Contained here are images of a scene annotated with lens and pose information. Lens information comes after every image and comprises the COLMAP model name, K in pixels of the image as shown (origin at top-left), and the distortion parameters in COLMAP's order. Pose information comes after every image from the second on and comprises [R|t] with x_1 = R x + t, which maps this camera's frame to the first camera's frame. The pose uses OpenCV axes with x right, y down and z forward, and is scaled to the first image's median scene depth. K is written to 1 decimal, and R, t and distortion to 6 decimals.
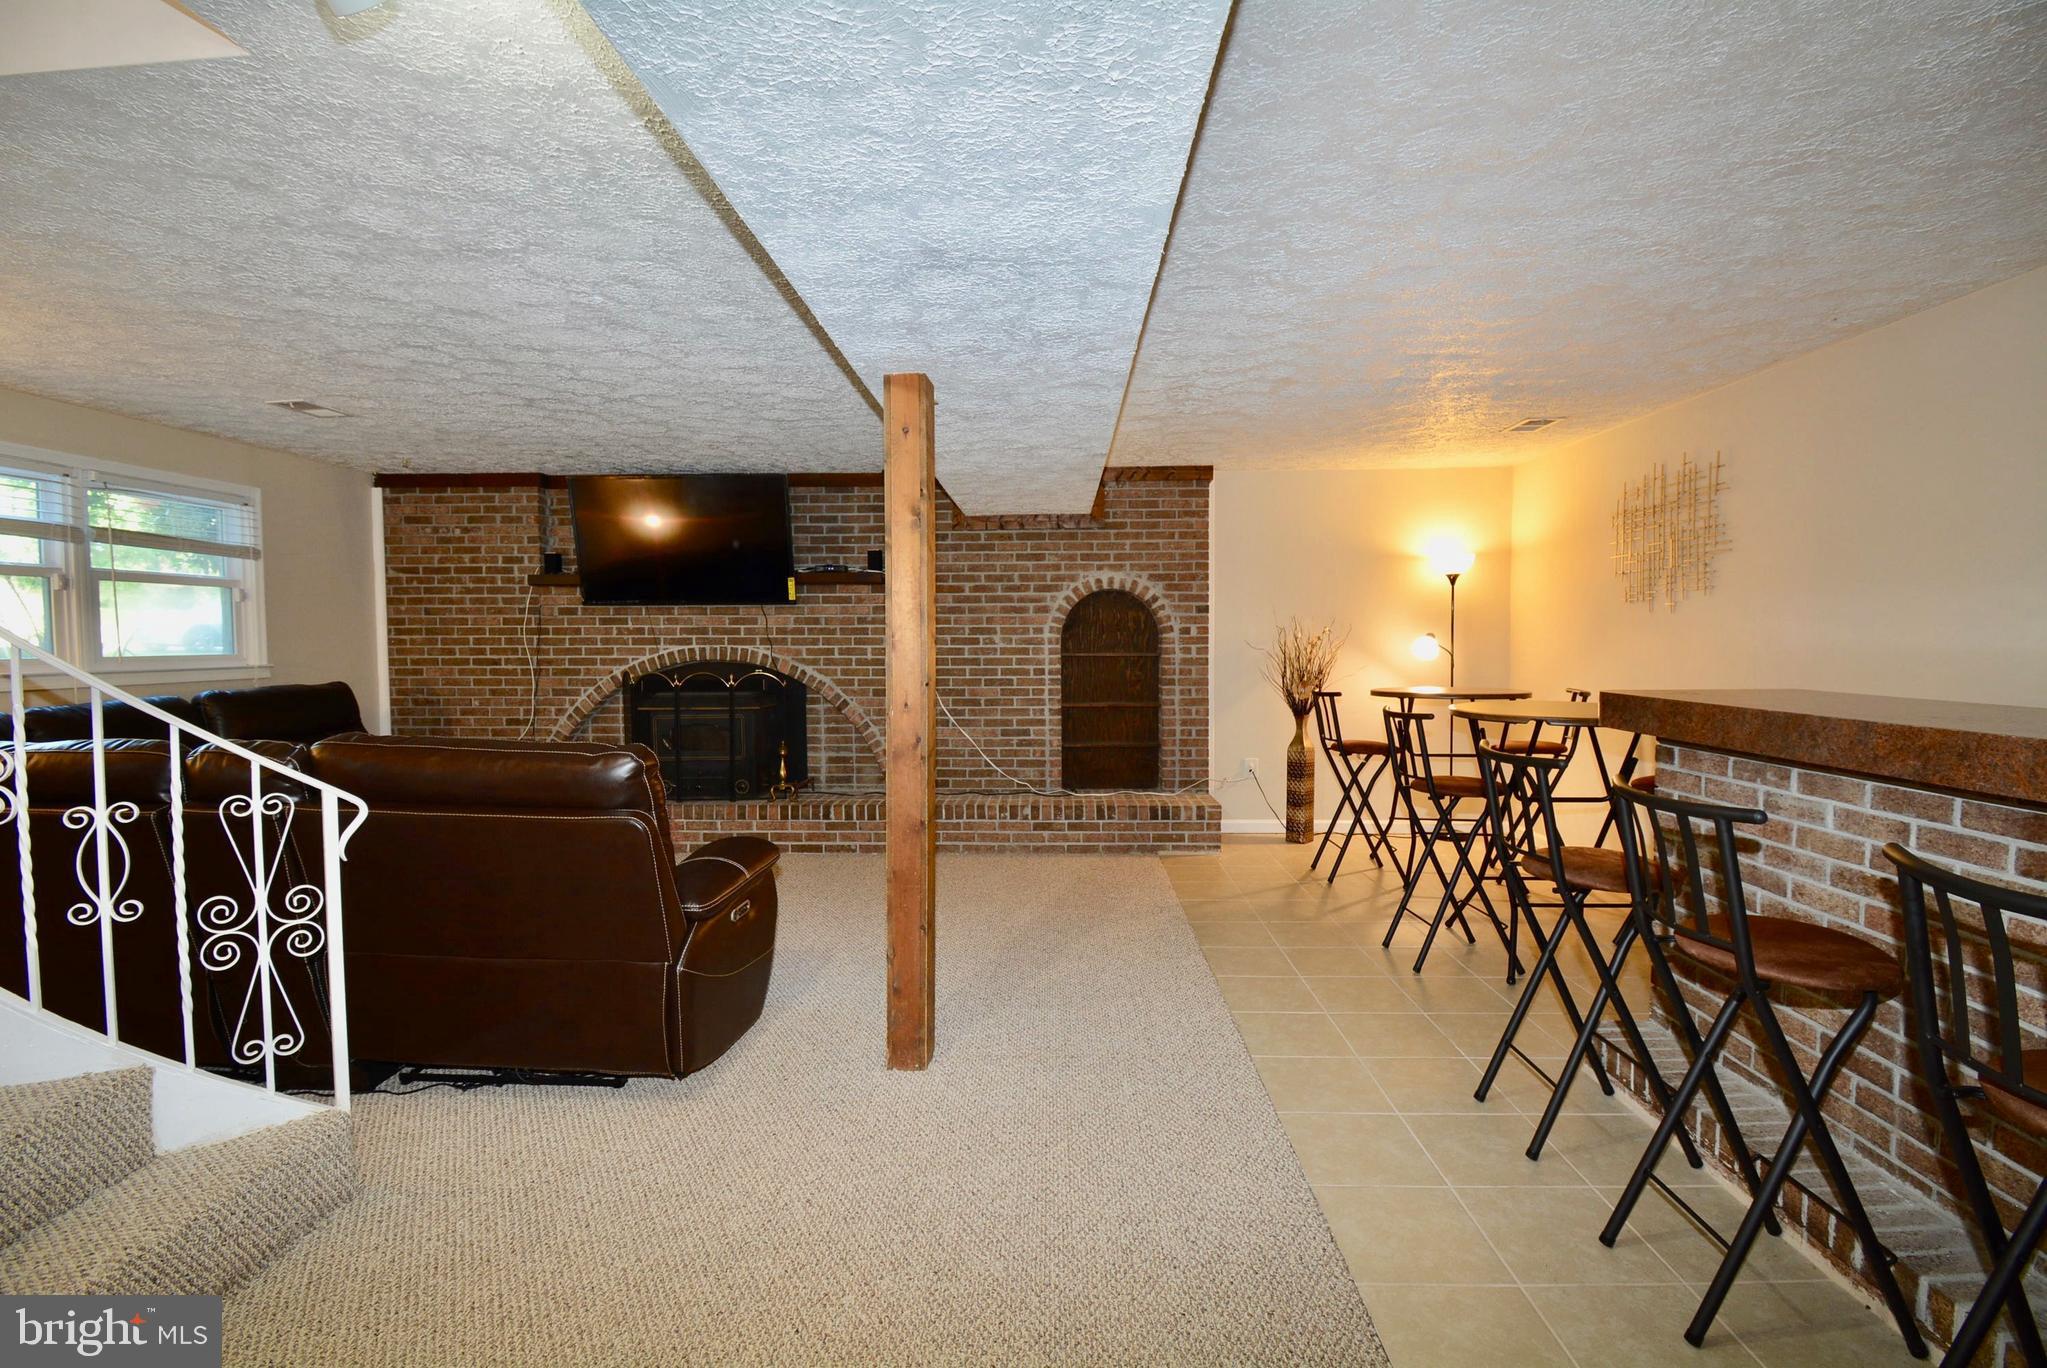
lens RADIAL K [[918.9, 0, 1026.4], [0, 918.9, 691.6], [0, 0, 1]] dist [-0.019354, -0.000836]
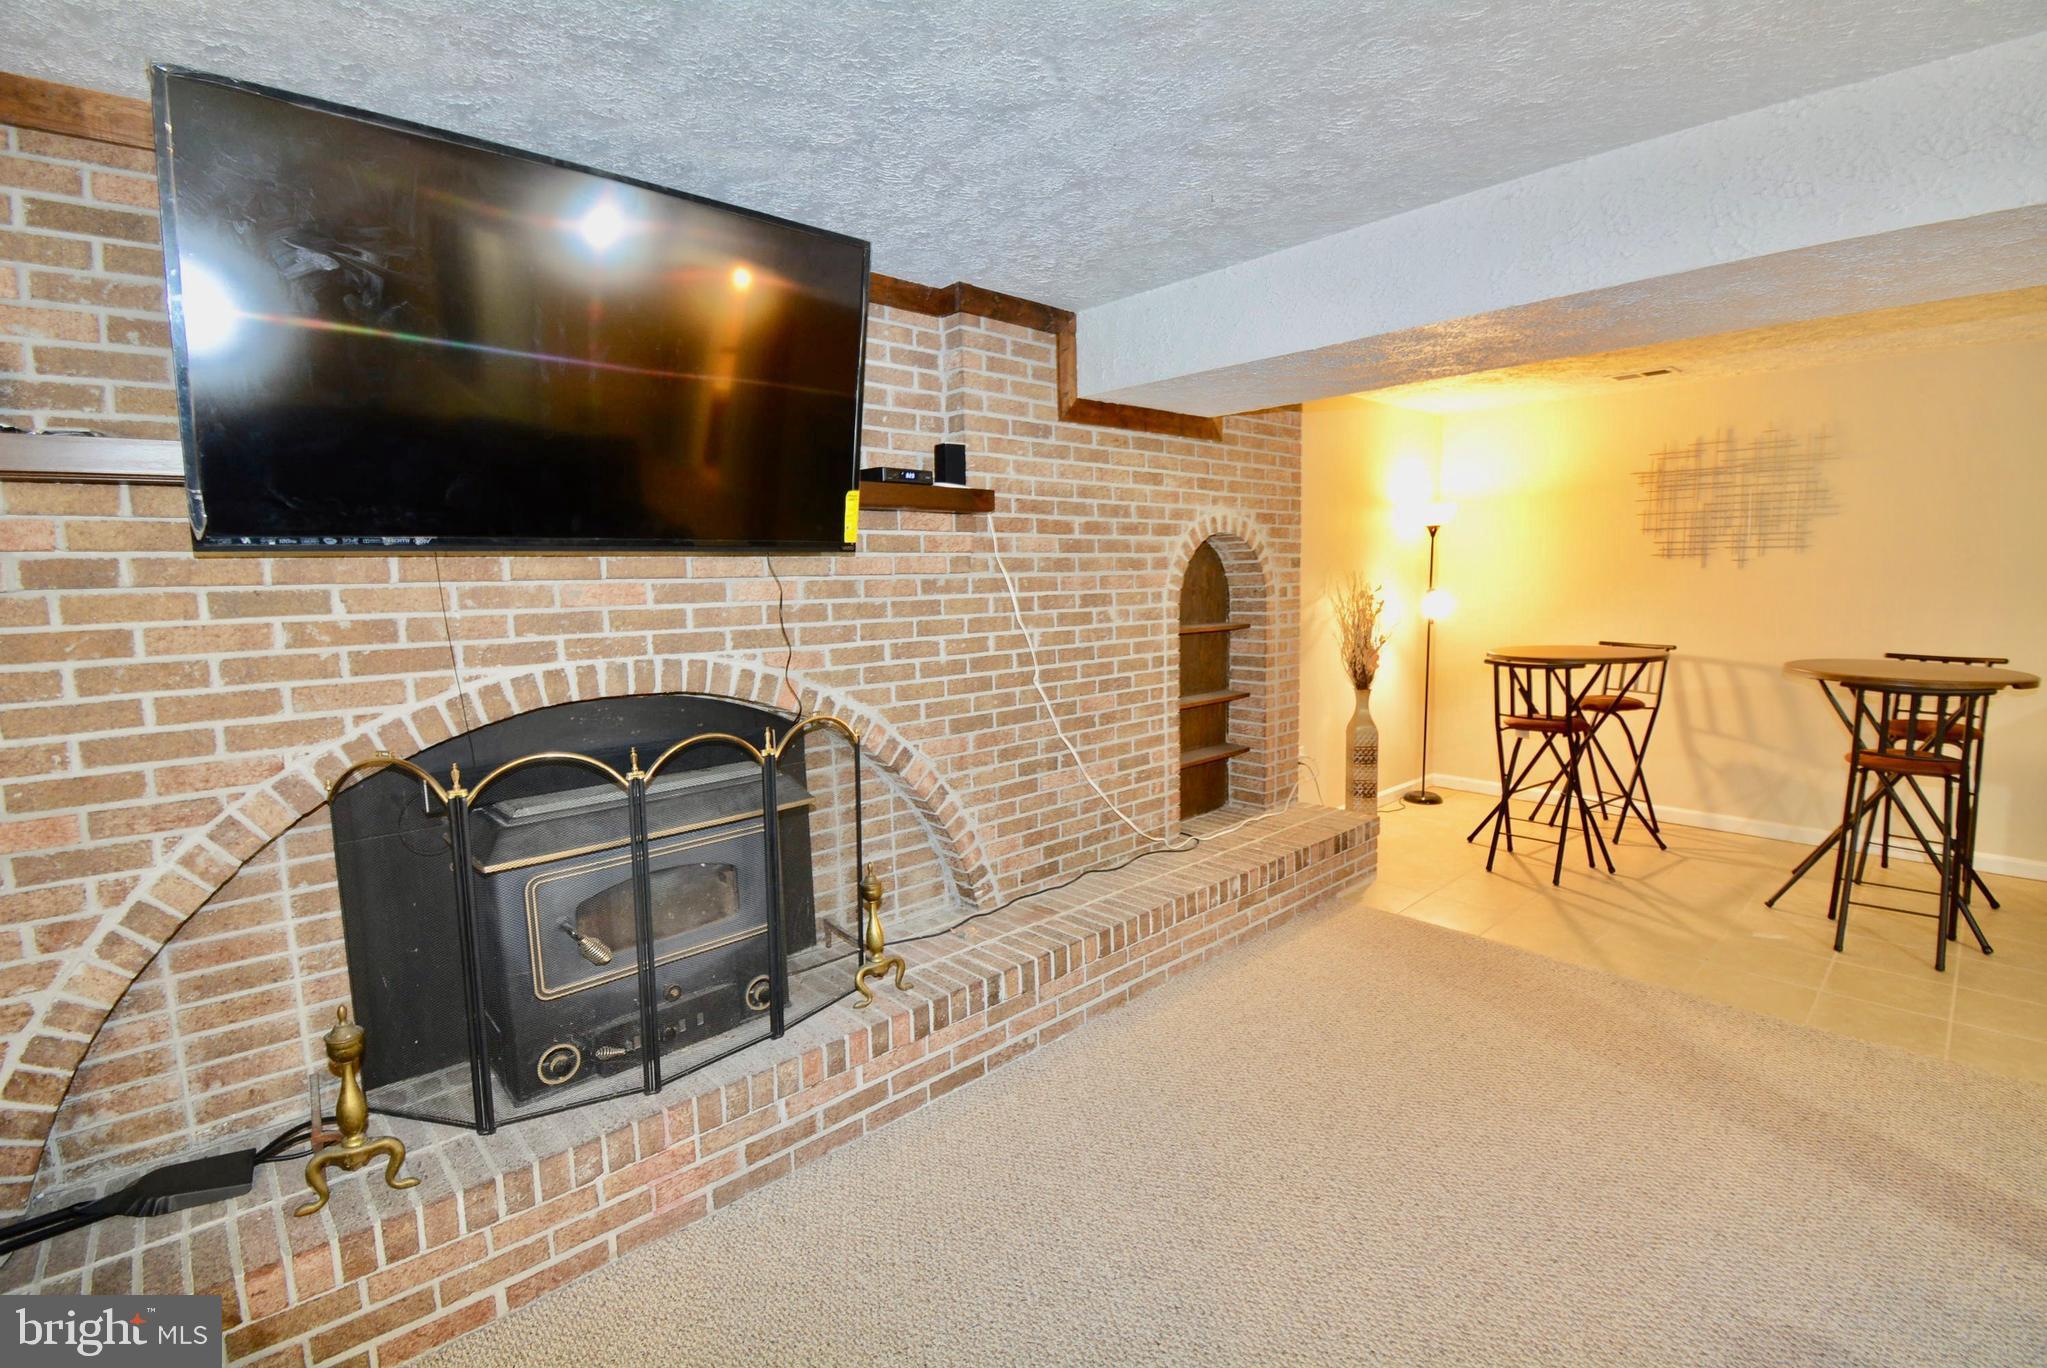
lens RADIAL K [[918.9, 0, 1027.1], [0, 918.9, 680.0], [0, 0, 1]] dist [-0.019354, -0.000836]
pose [[0.707753, -0.091091, 0.700563, -0.495051], [0.057030, 0.995783, 0.071862, -0.059658], [-0.704154, -0.010907, 0.709963, 0.611429]]
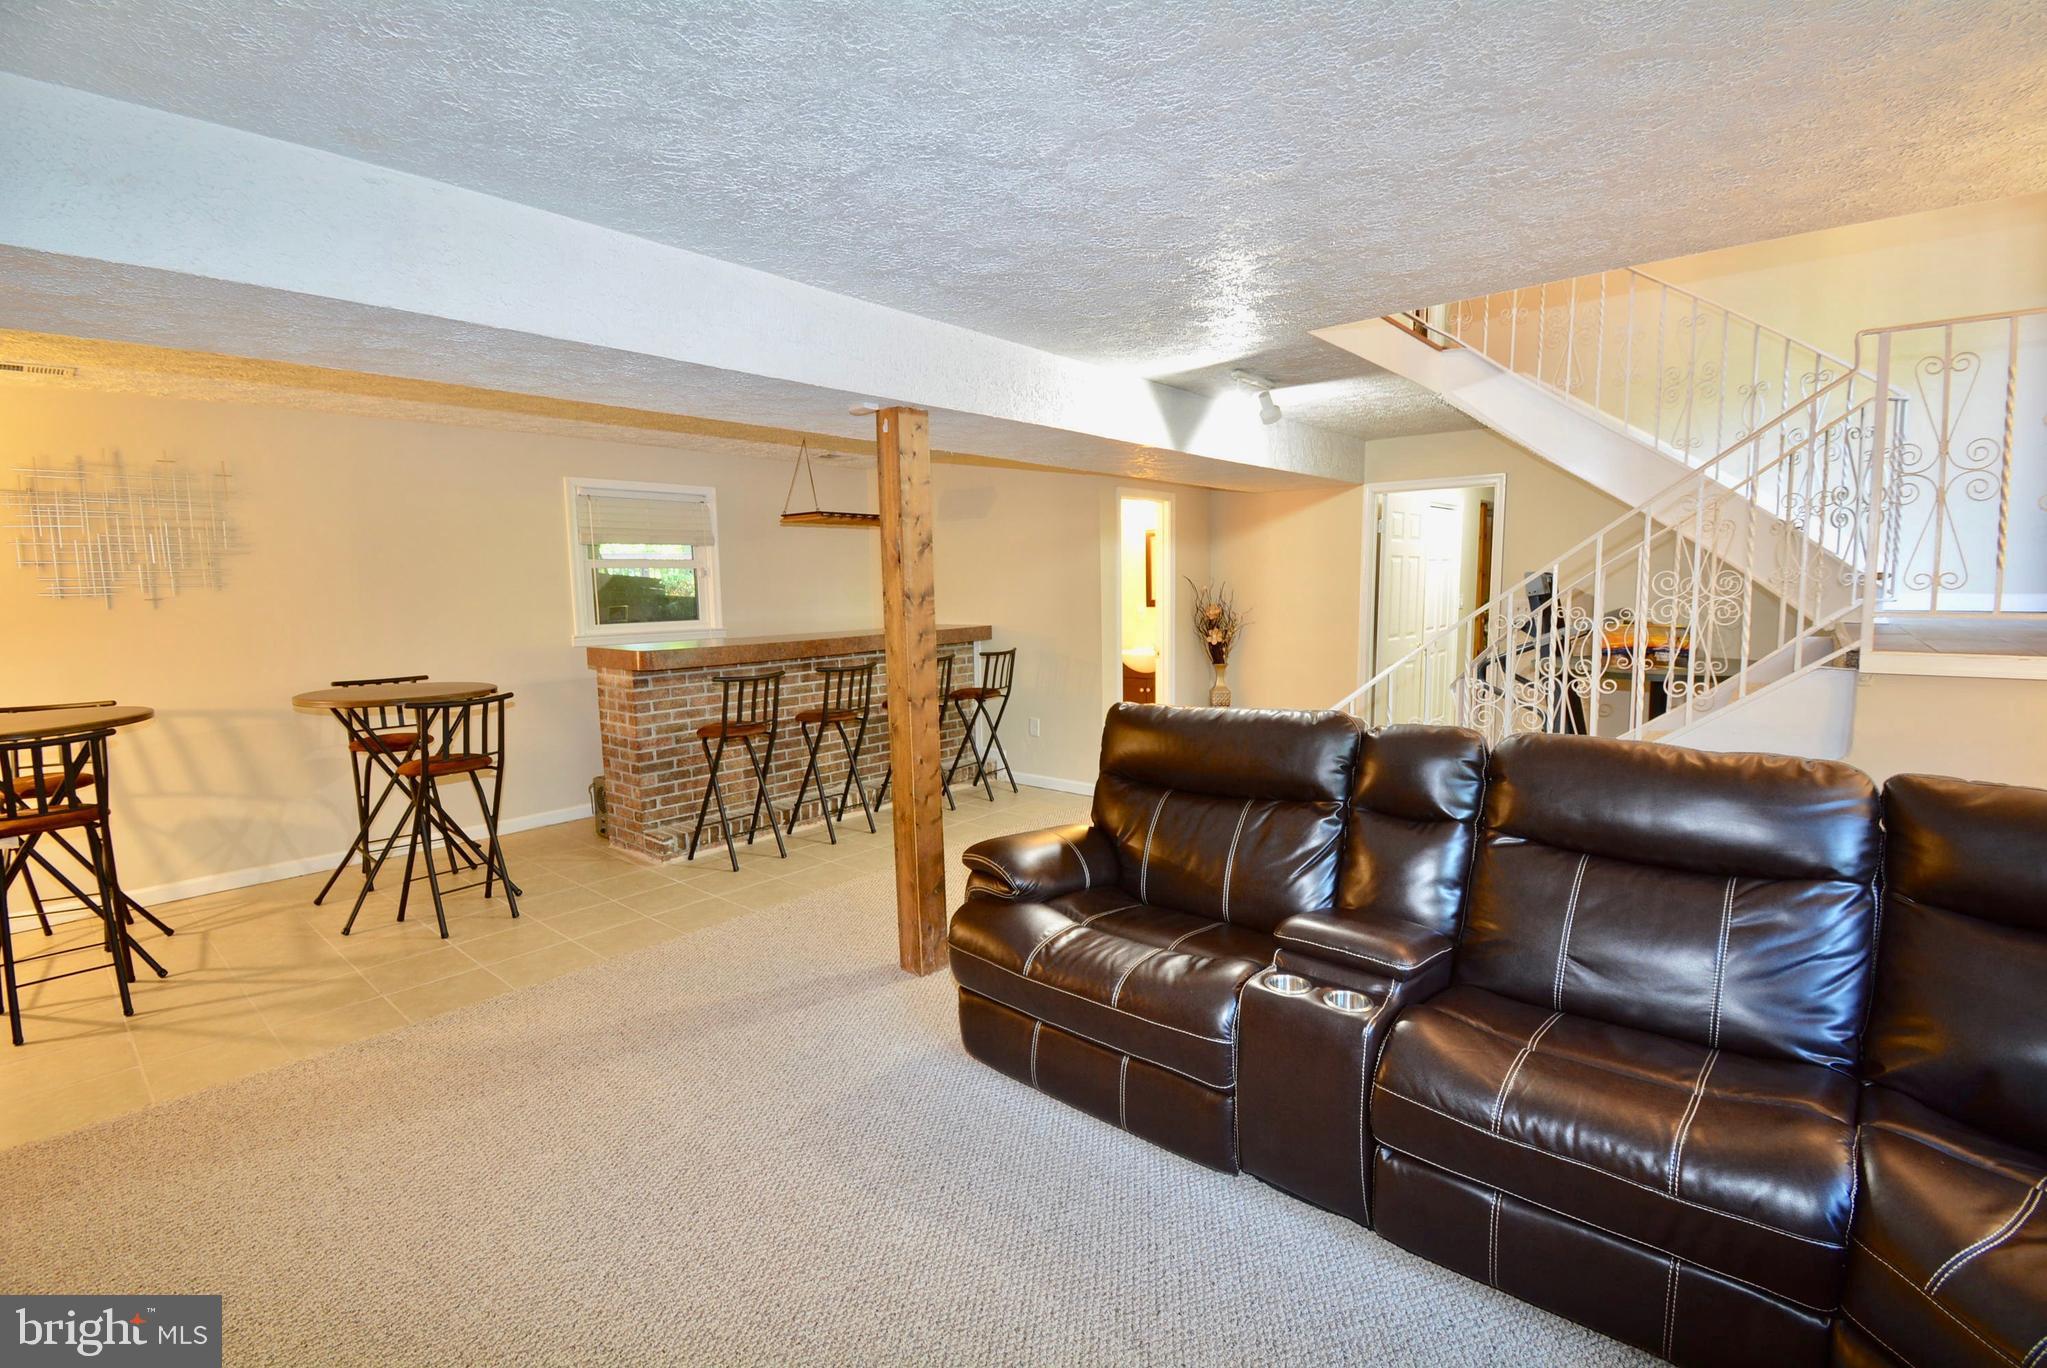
lens RADIAL K [[918.9, 0, 1034.6], [0, 918.9, 680.7], [0, 0, 1]] dist [-0.019354, -0.000836]
pose [[-0.785521, -0.048317, 0.616946, -0.474534], [0.059457, 0.986442, 0.152958, -0.075993], [-0.615972, 0.156834, -0.771999, 0.871168]]
